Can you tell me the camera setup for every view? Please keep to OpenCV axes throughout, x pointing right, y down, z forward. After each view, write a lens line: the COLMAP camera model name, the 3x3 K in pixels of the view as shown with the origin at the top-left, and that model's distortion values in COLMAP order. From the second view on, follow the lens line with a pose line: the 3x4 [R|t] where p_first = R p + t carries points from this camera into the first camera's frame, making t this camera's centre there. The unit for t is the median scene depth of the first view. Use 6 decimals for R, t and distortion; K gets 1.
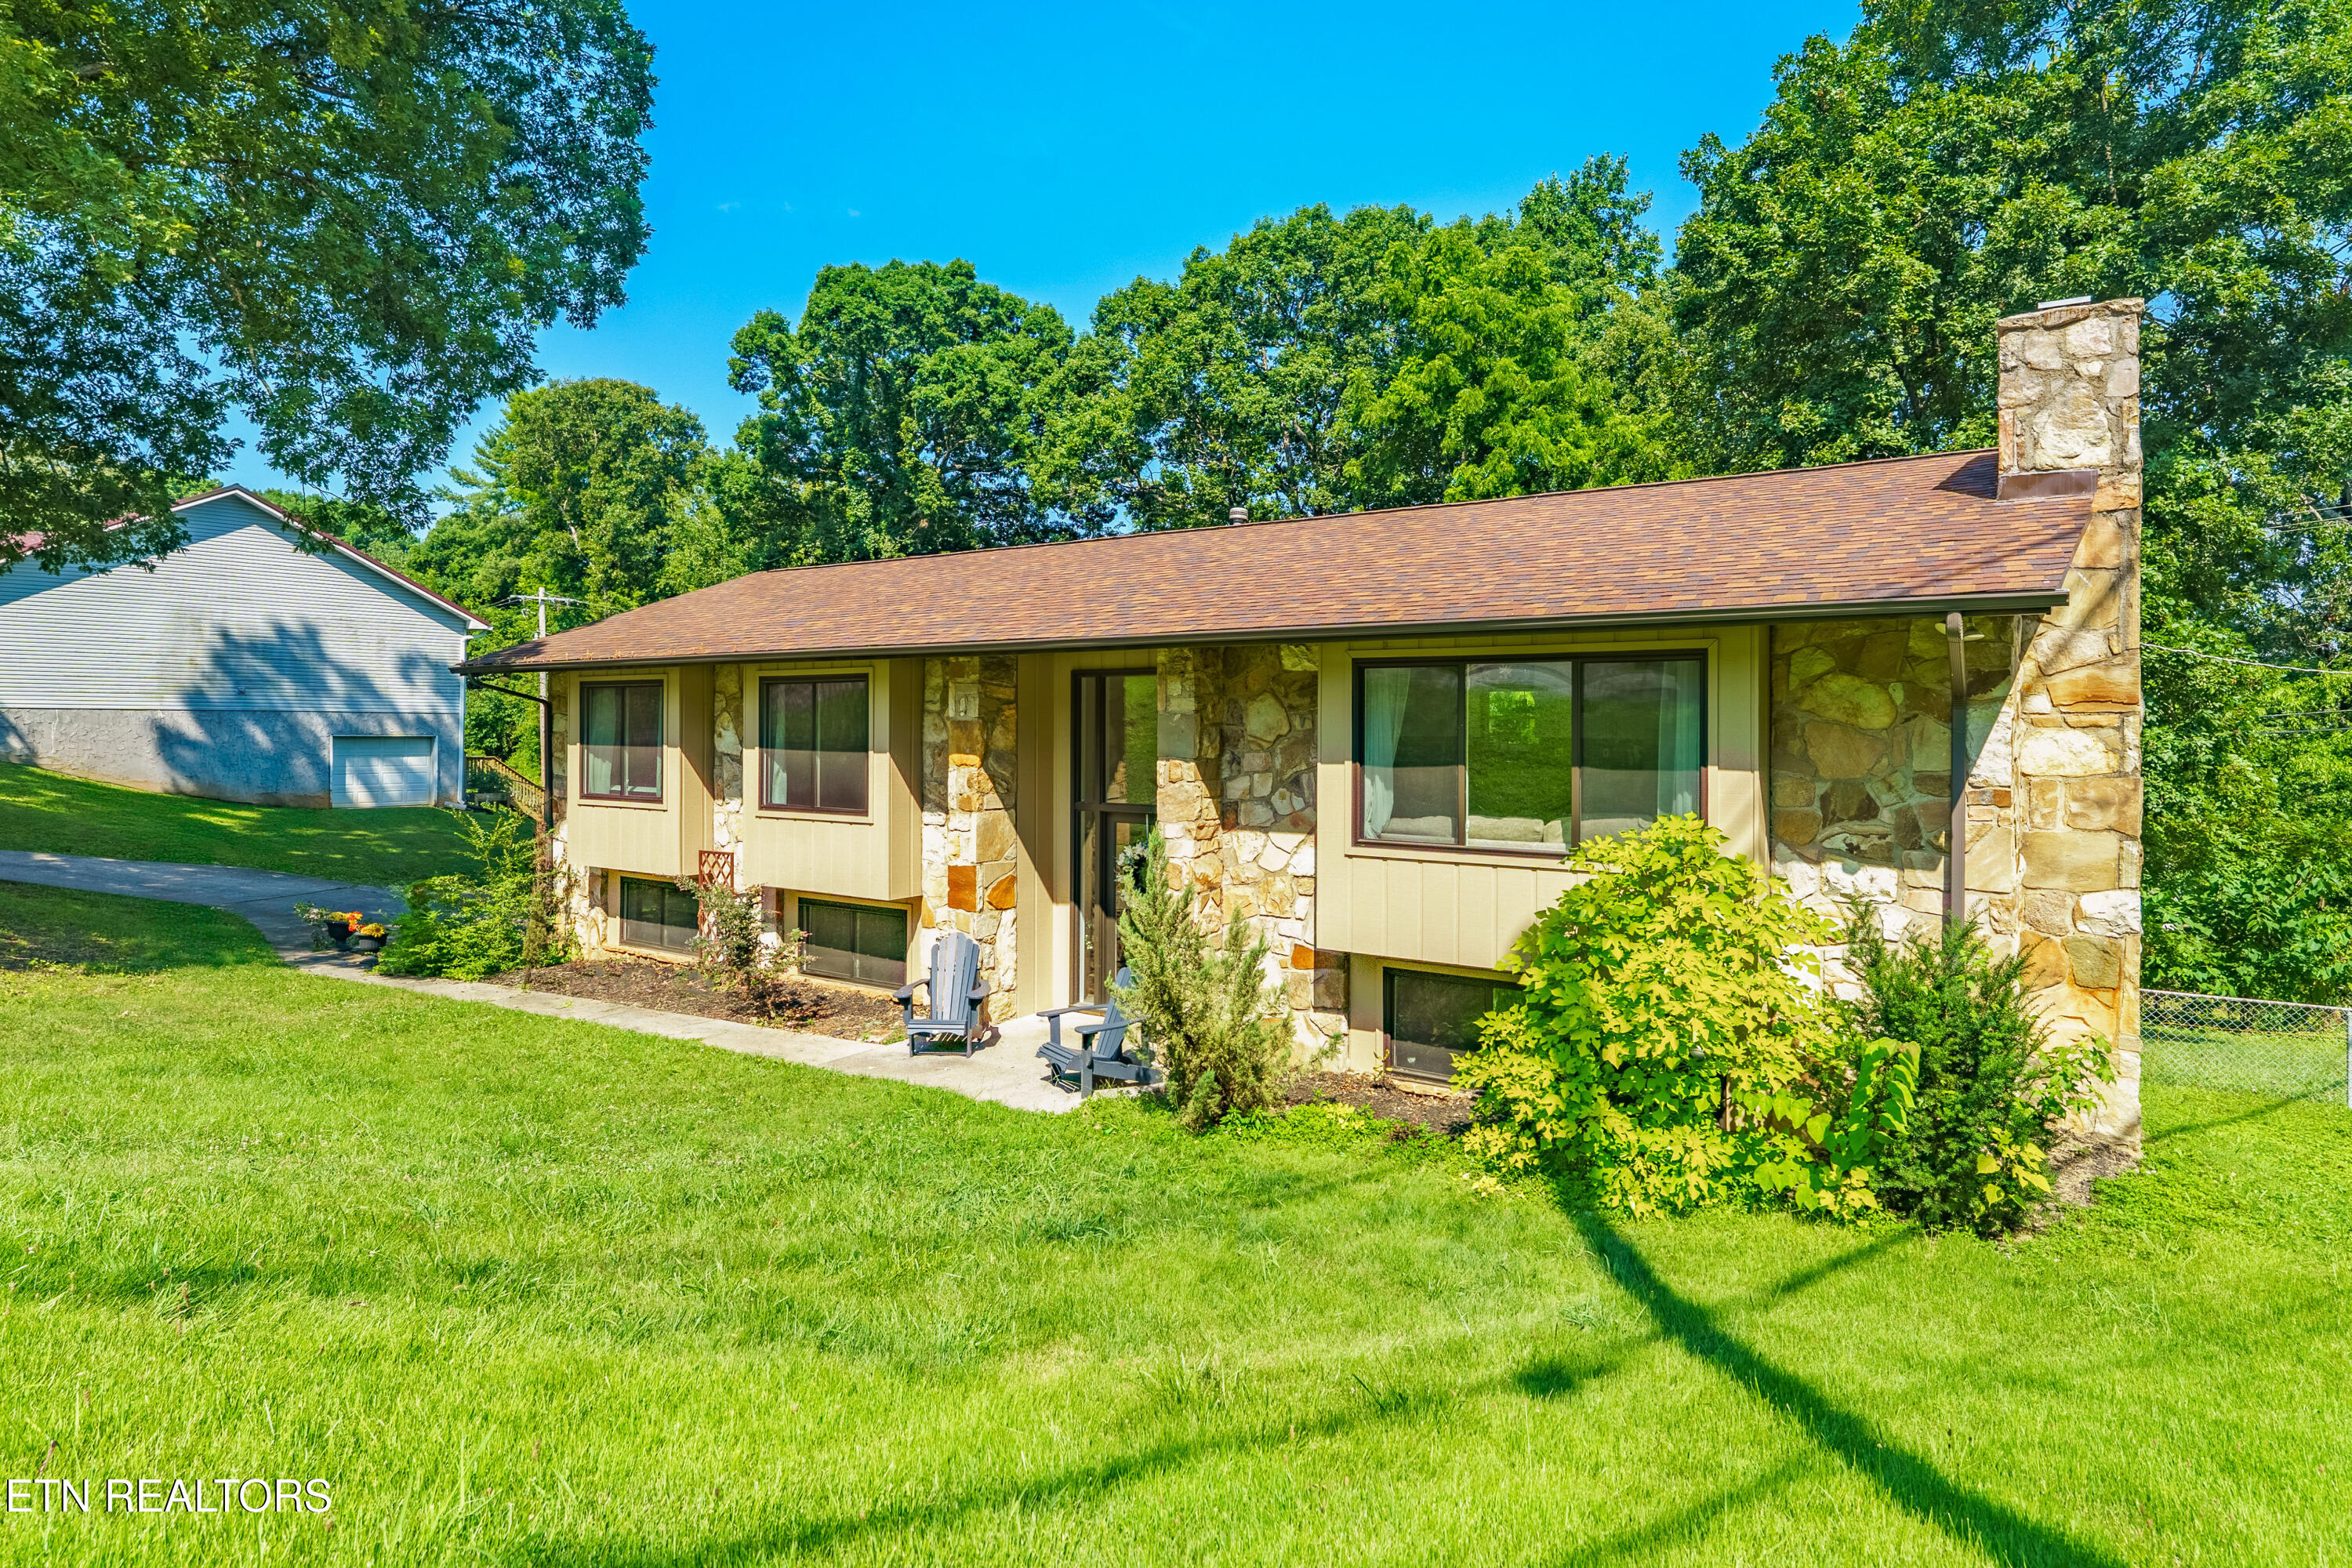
lens RADIAL K [[1080.0, 0, 1176.2], [0, 1080.0, 780.4], [0, 0, 1]] dist [-0.000814, -0.000017]
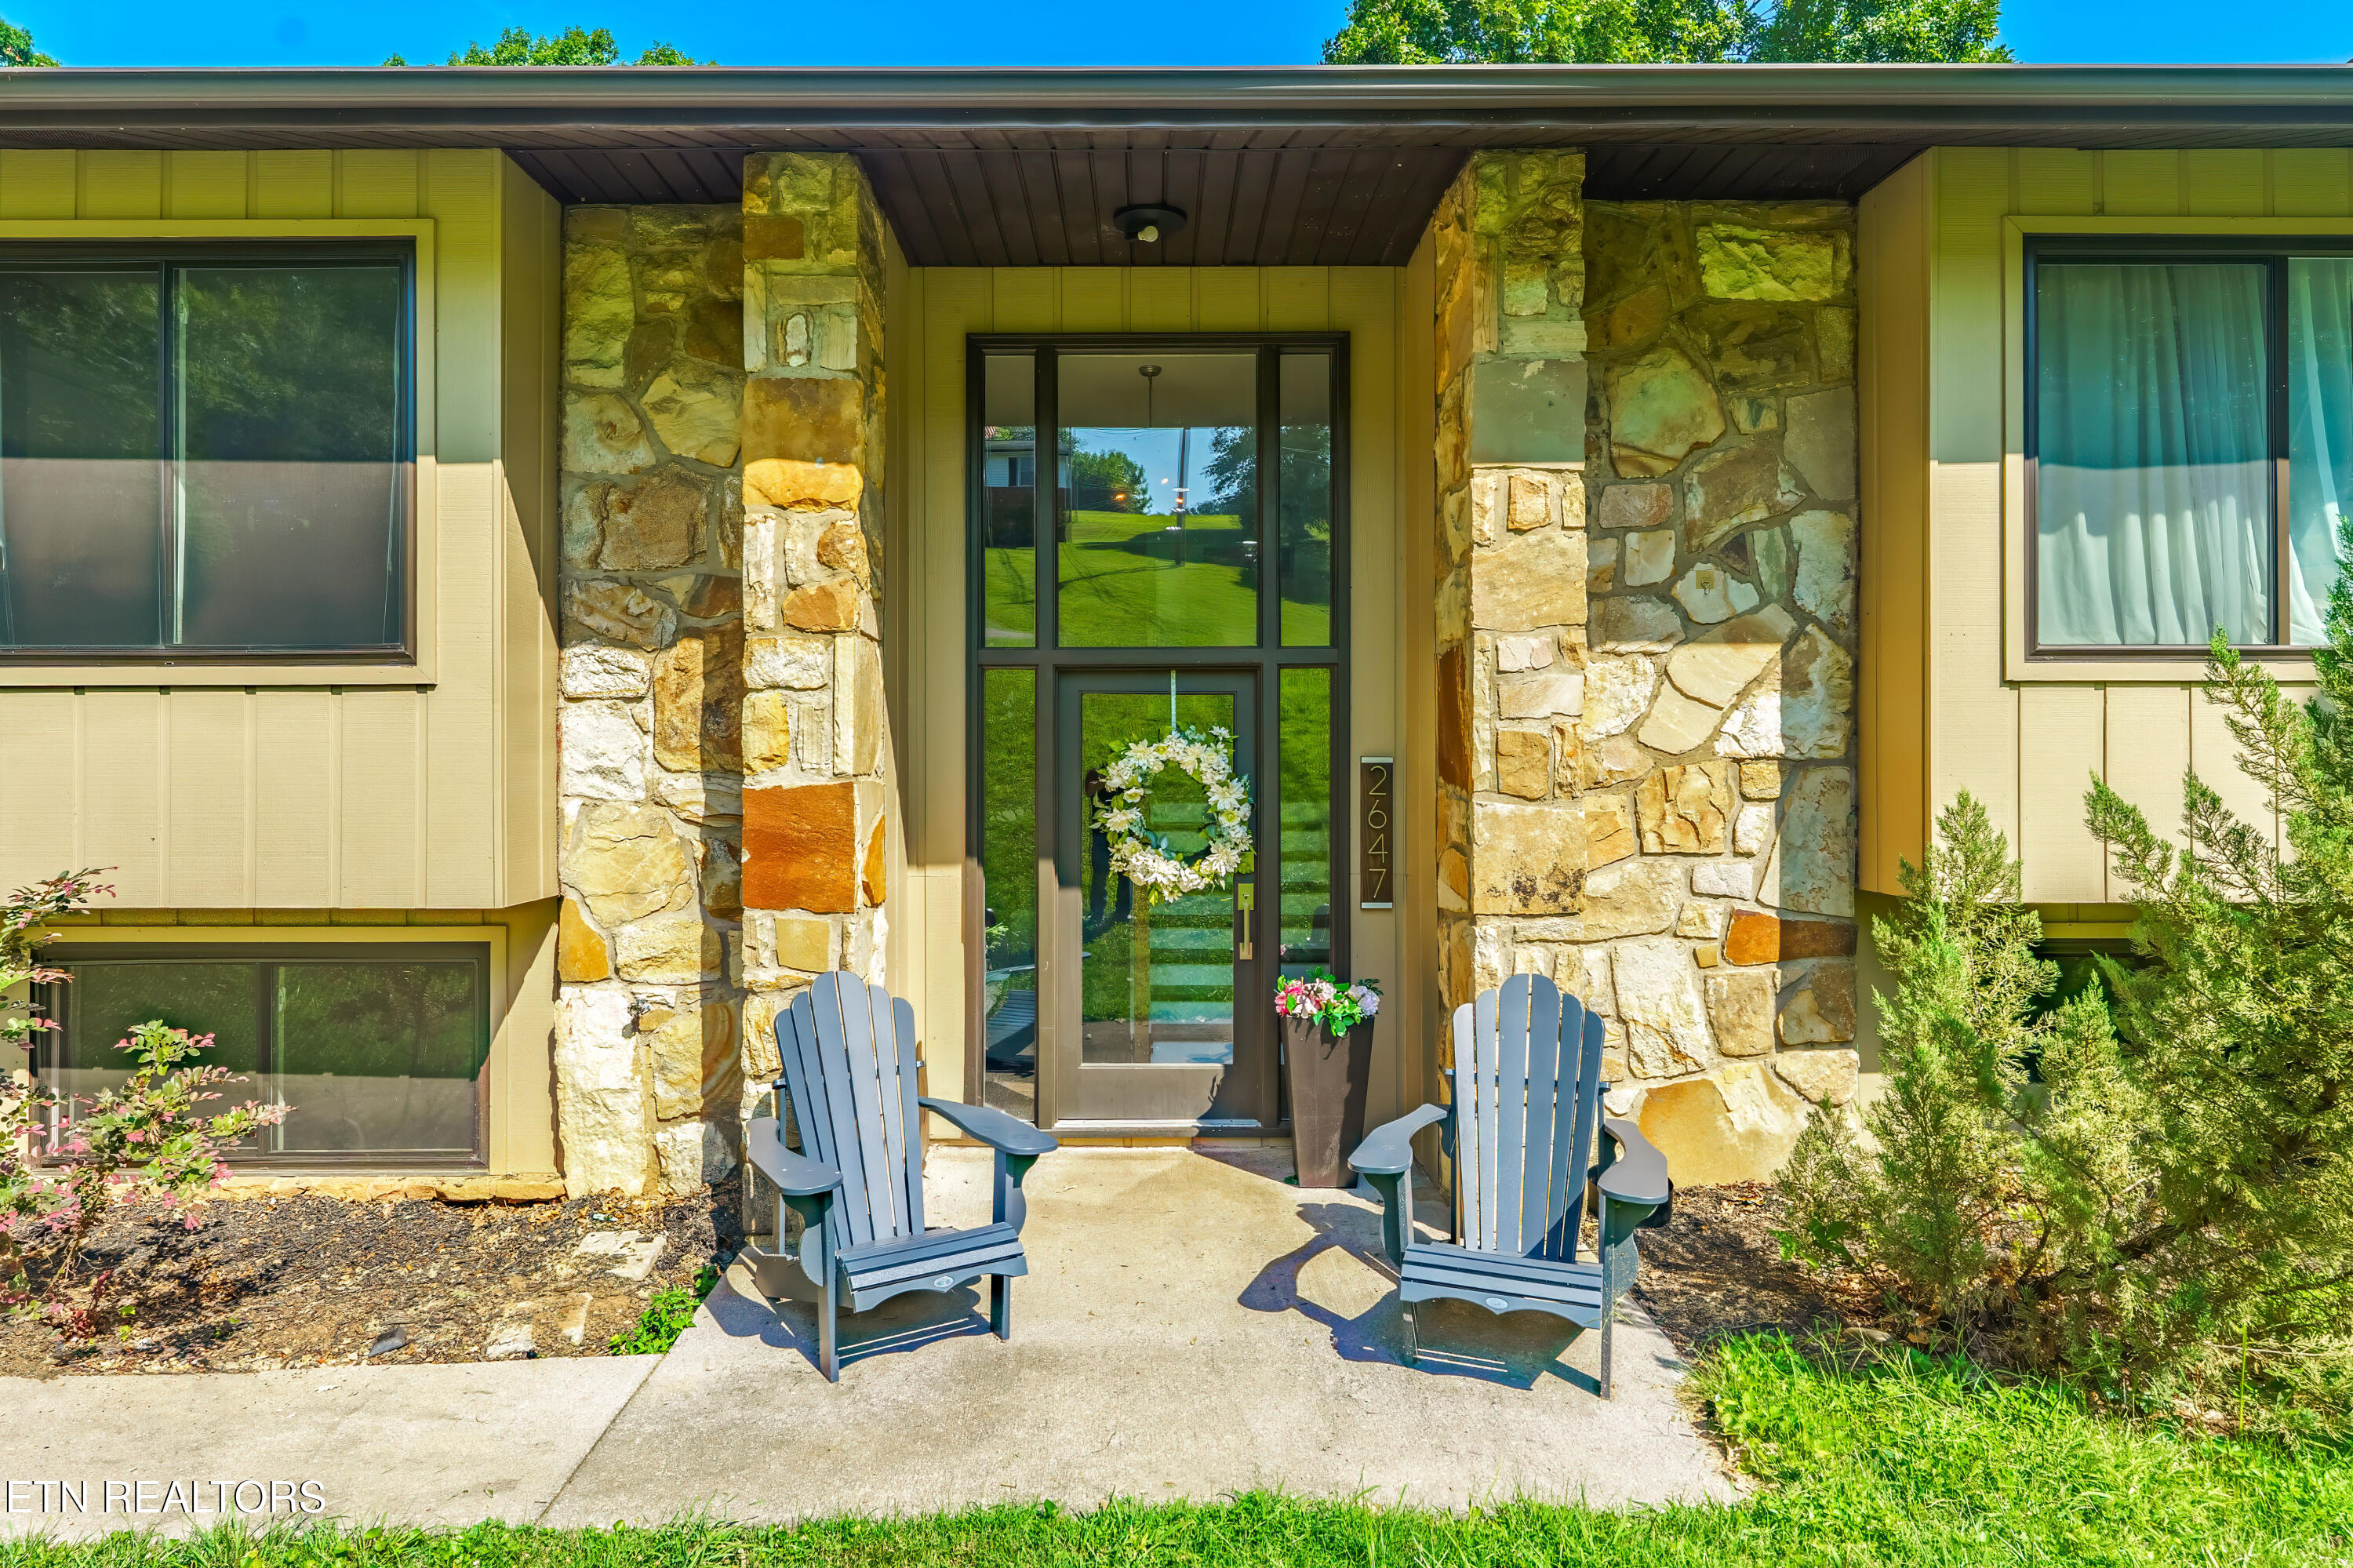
lens RADIAL K [[1255.9, 0, 1172.8], [0, 1255.9, 770.8], [0, 0, 1]] dist [0.002039, 0.000573]
pose [[0.850082, -0.005434, 0.526622, -0.358685], [0.015709, 0.999763, -0.015043, 0.096244], [-0.526416, 0.021060, 0.849967, 0.666567]]
